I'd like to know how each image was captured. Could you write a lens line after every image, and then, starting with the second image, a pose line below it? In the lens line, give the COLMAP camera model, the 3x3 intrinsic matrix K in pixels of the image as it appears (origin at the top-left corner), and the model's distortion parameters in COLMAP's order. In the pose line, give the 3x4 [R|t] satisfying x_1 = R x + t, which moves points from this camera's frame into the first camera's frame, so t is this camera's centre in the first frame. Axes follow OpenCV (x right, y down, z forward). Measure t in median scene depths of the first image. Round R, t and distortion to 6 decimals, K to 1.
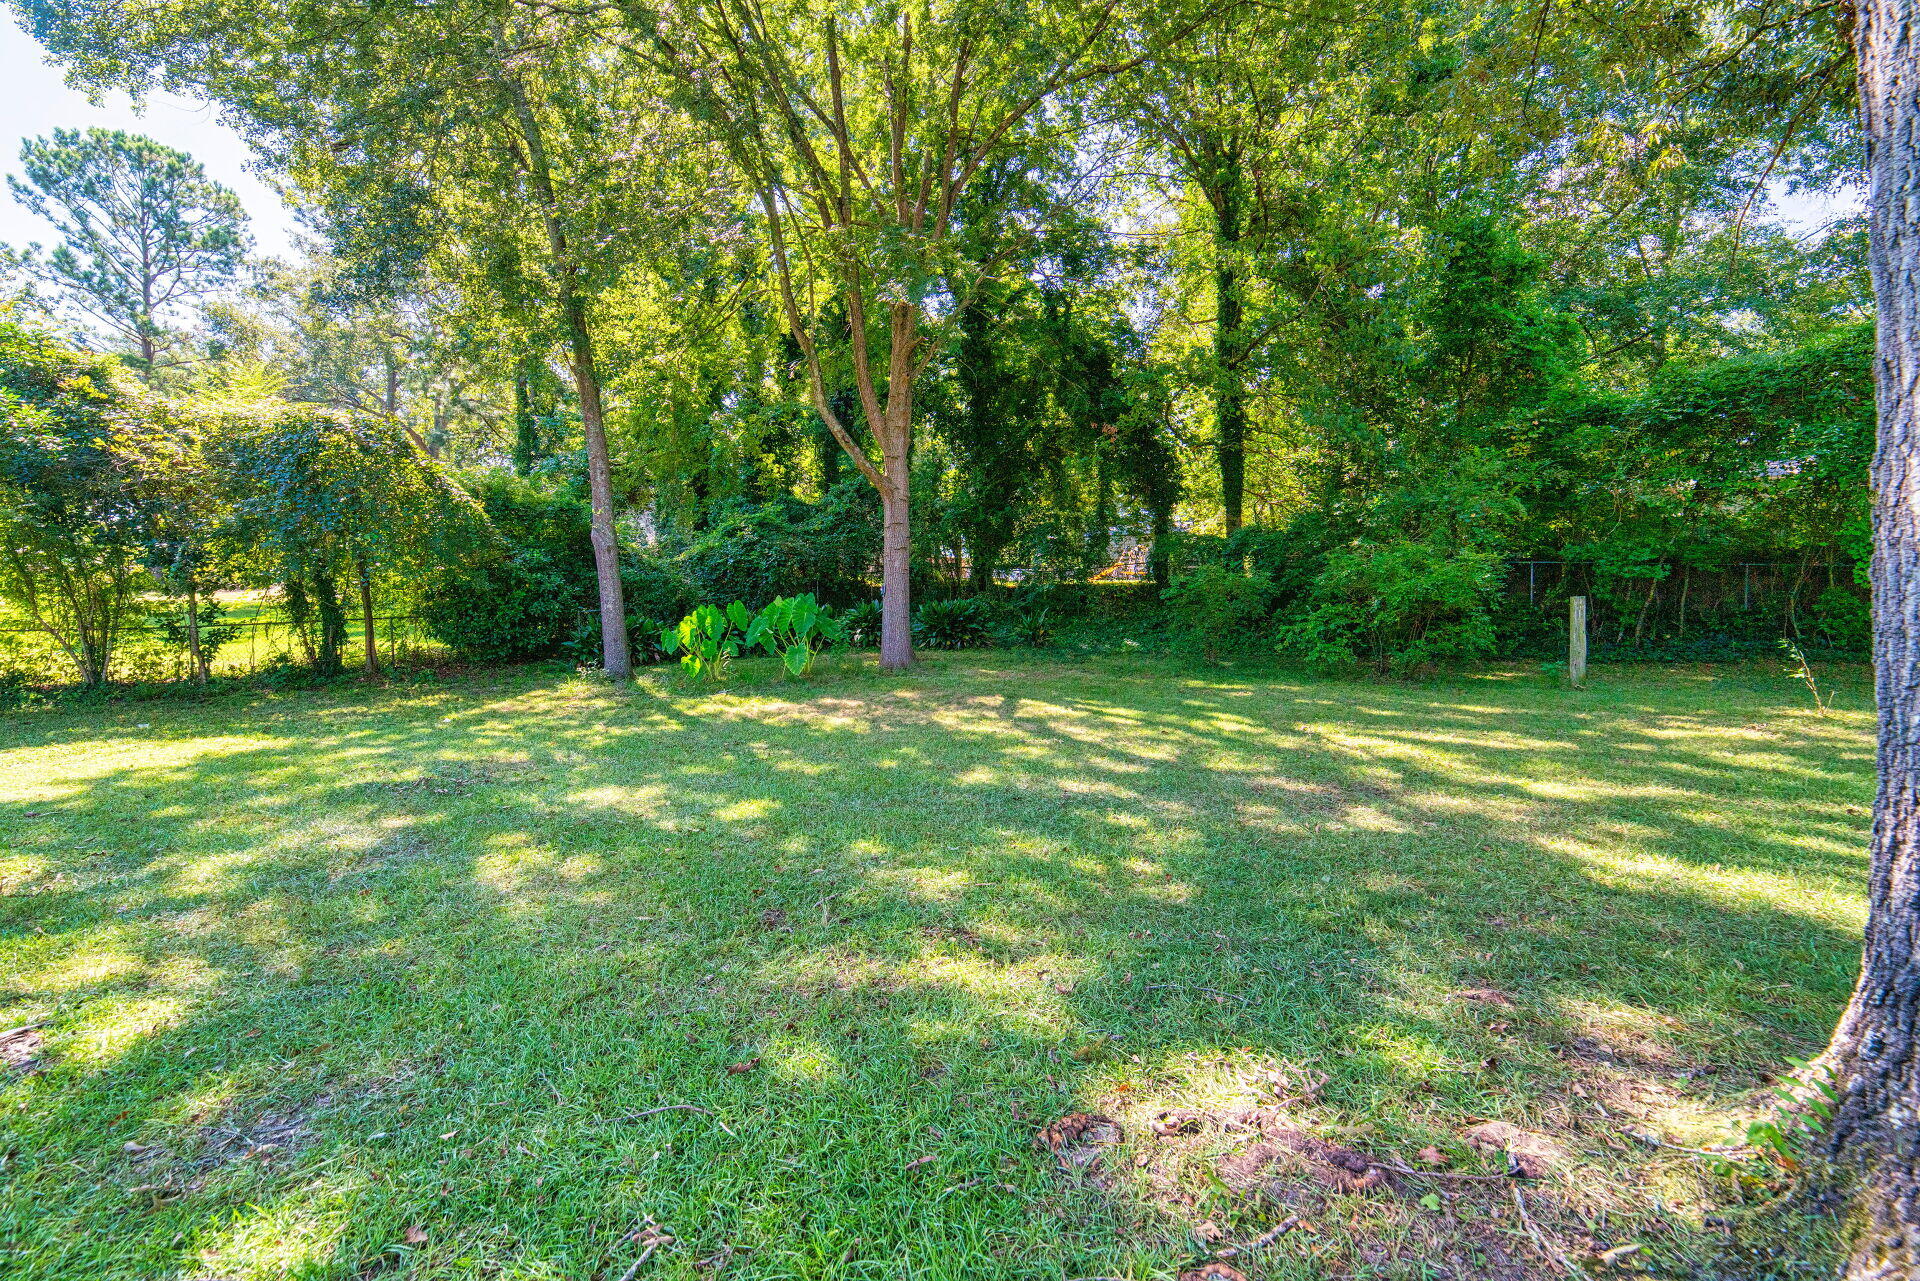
lens RADIAL K [[736.4, 0, 953.7], [0, 736.4, 648.7], [0, 0, 1]] dist [-0.000398, 0.000880]
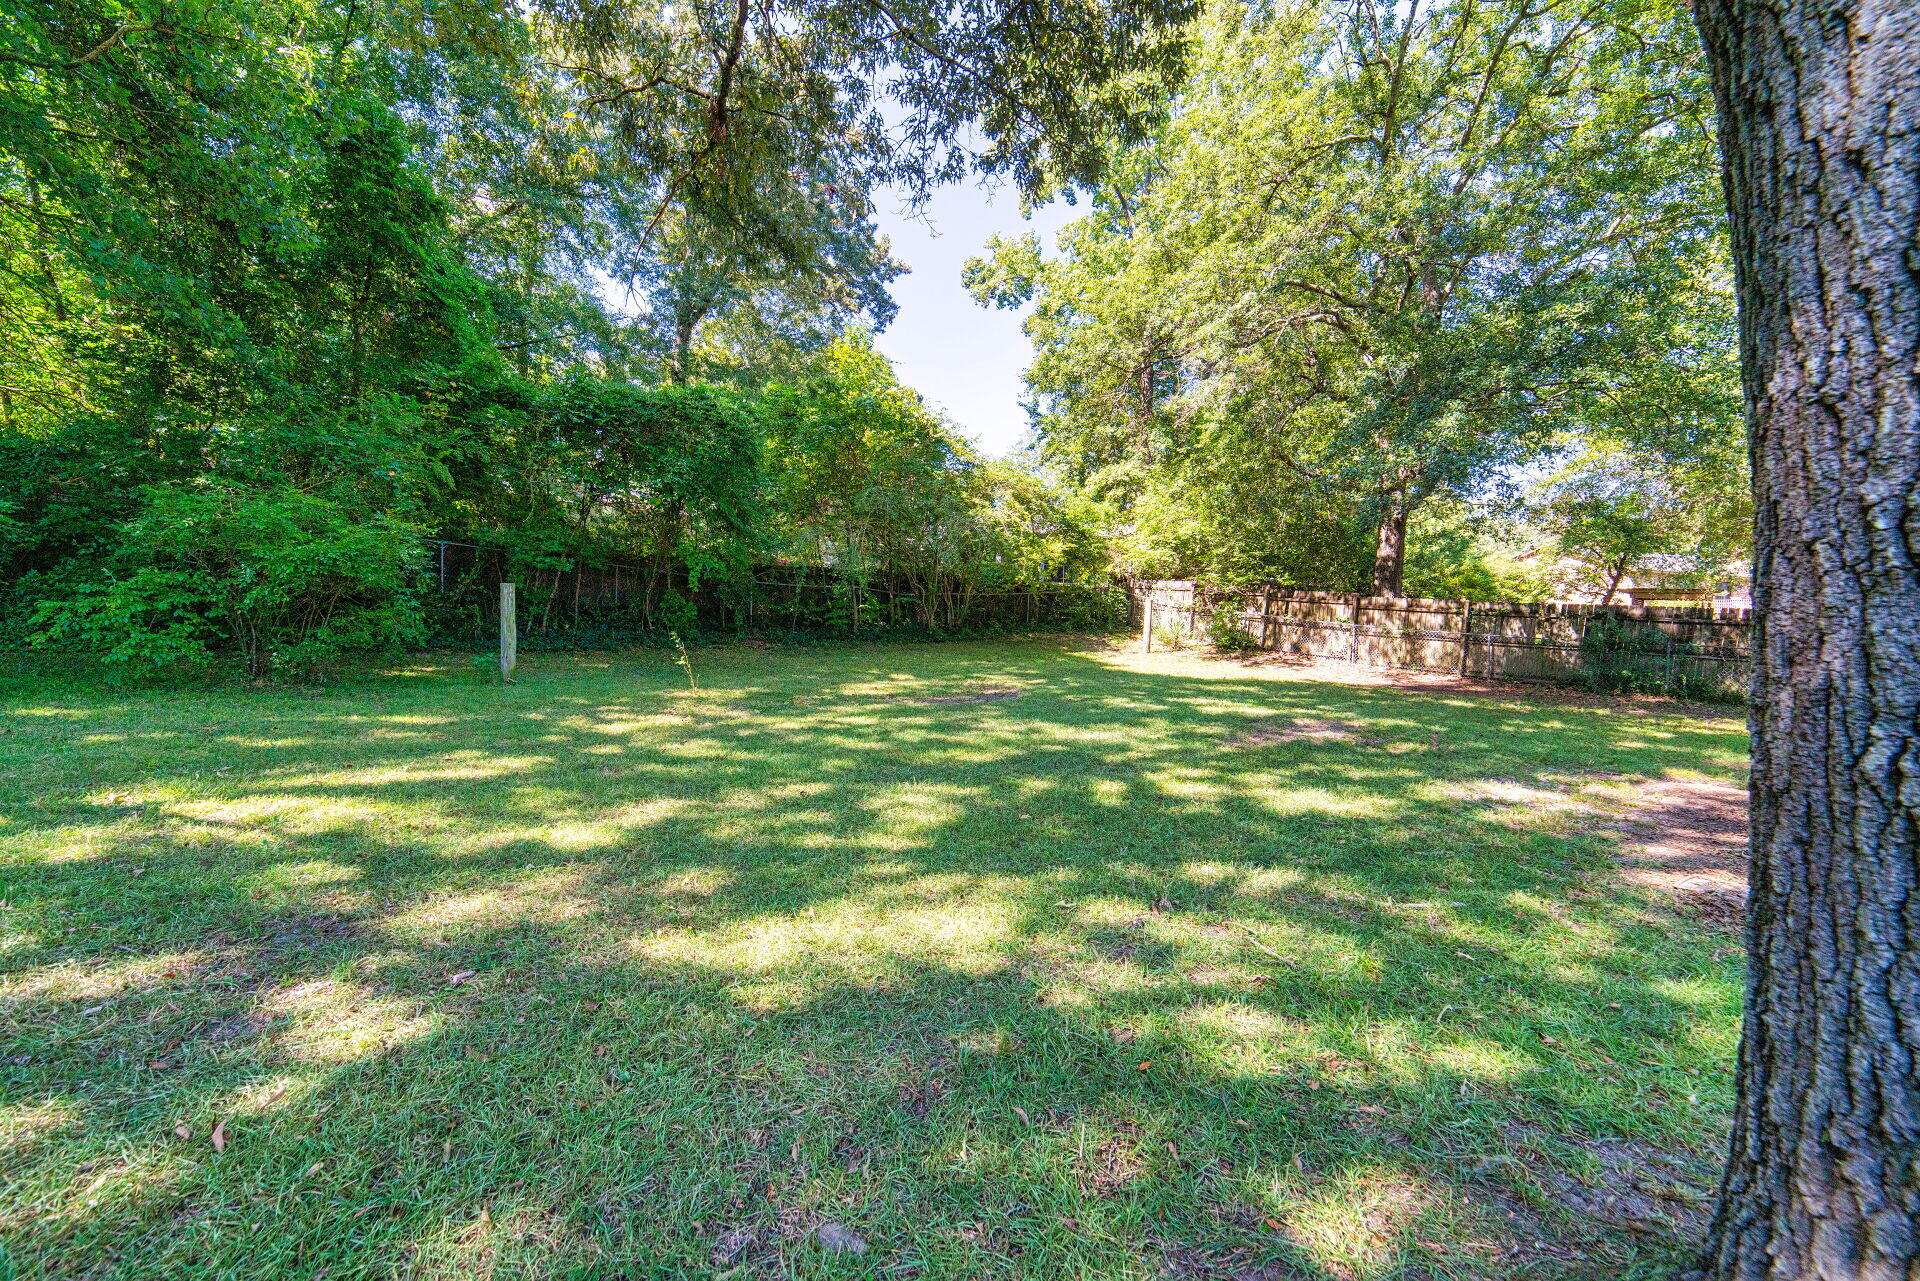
lens RADIAL K [[736.4, 0, 953.7], [0, 736.4, 648.7], [0, 0, 1]] dist [-0.000398, 0.000880]
pose [[0.255047, -0.020172, 0.966718, 0.106503], [-0.002072, 0.999769, 0.021408, -0.010961], [-0.966926, -0.007463, 0.254946, 0.253101]]
